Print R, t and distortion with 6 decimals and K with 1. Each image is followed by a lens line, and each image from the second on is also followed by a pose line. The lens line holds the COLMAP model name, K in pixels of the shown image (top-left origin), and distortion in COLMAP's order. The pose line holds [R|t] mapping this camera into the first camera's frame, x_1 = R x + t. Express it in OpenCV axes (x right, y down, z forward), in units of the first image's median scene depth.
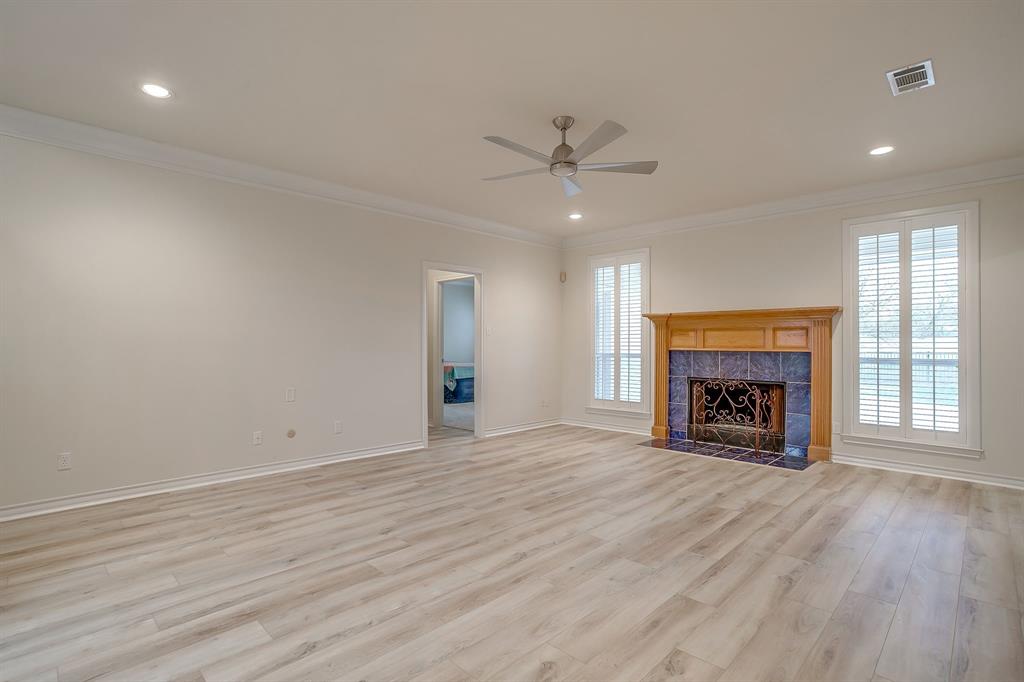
lens RADIAL K [[496.3, 0, 507.5], [0, 496.3, 341.6], [0, 0, 1]] dist [-0.064064, 0.038448]
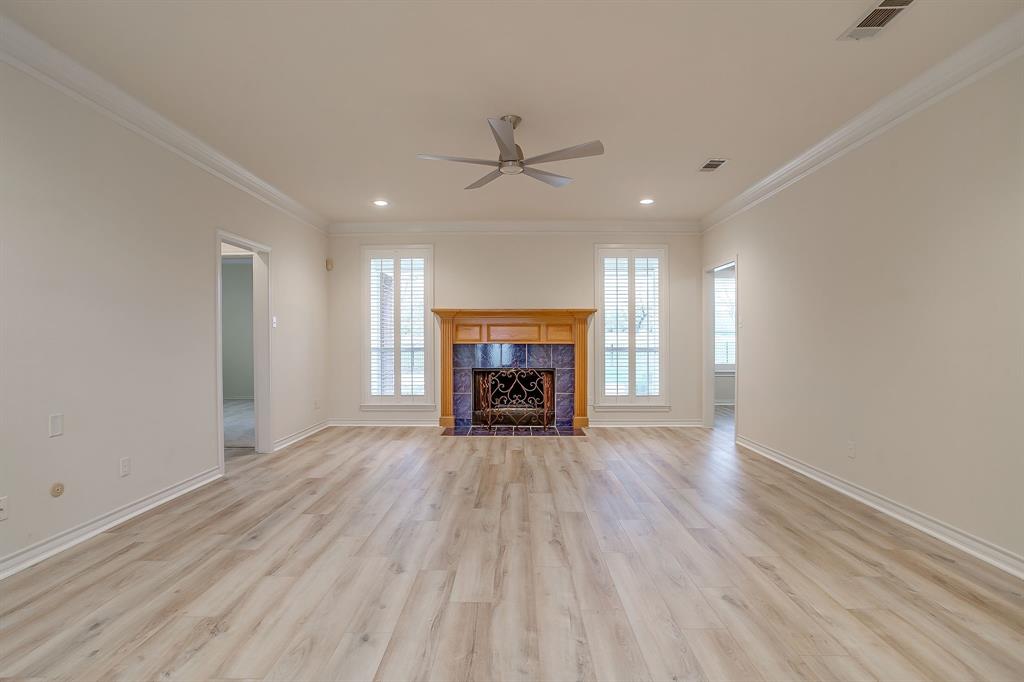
lens RADIAL K [[500.8, 0, 511.7], [0, 500.8, 335.6], [0, 0, 1]] dist [-0.061263, 0.039602]
pose [[0.721735, 0.000087, 0.692169, -0.399405], [0.000850, 0.999999, -0.001012, 0.001284], [-0.692169, 0.001319, 0.721734, 0.164681]]
